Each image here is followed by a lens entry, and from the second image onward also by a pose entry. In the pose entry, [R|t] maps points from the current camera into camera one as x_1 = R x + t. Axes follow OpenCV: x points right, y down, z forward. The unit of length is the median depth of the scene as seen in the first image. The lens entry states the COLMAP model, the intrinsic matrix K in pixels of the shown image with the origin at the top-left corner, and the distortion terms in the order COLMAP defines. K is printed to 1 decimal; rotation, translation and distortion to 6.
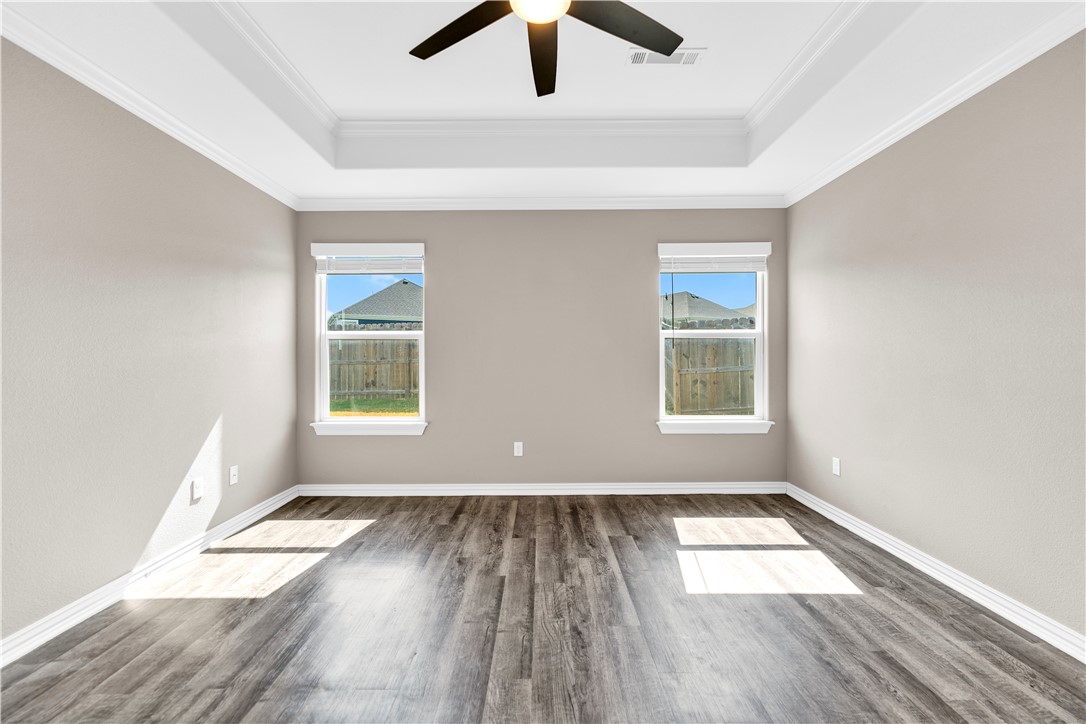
lens RADIAL K [[443.2, 0, 543.6], [0, 443.2, 359.1], [0, 0, 1]] dist [0.003954, -0.001091]
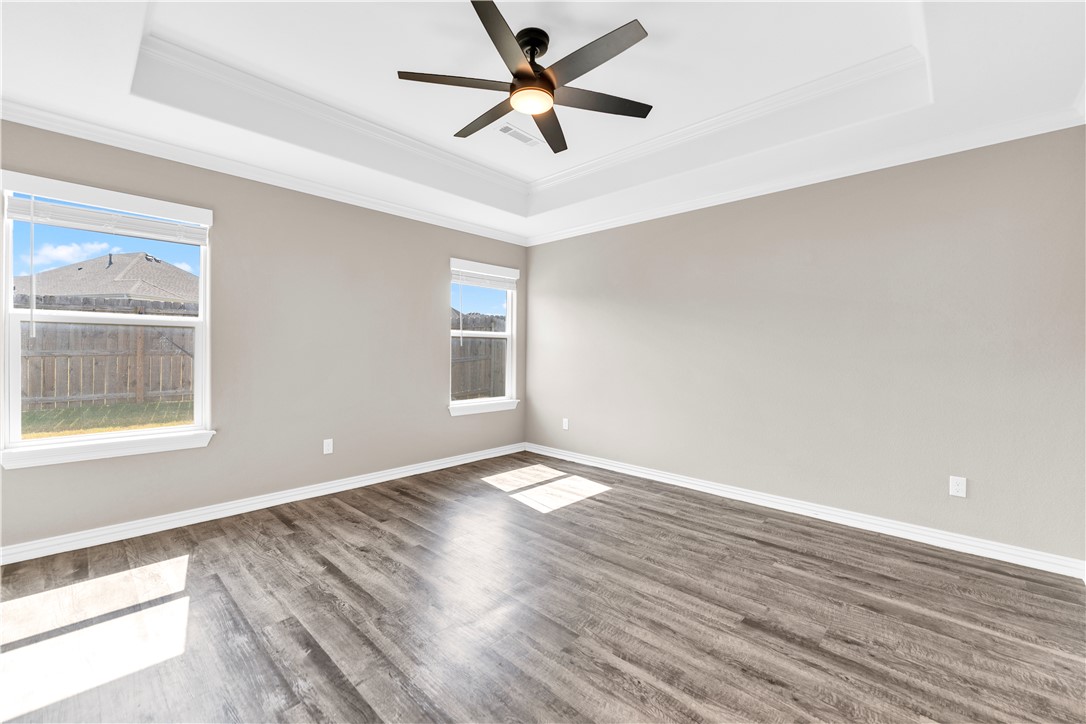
lens RADIAL K [[443.2, 0, 544.6], [0, 443.2, 357.0], [0, 0, 1]] dist [0.003954, -0.001091]
pose [[0.687936, 0.000435, 0.725771, -0.511745], [-0.006296, 0.999966, 0.005368, -0.000633], [-0.725744, -0.008262, 0.687915, -0.009357]]
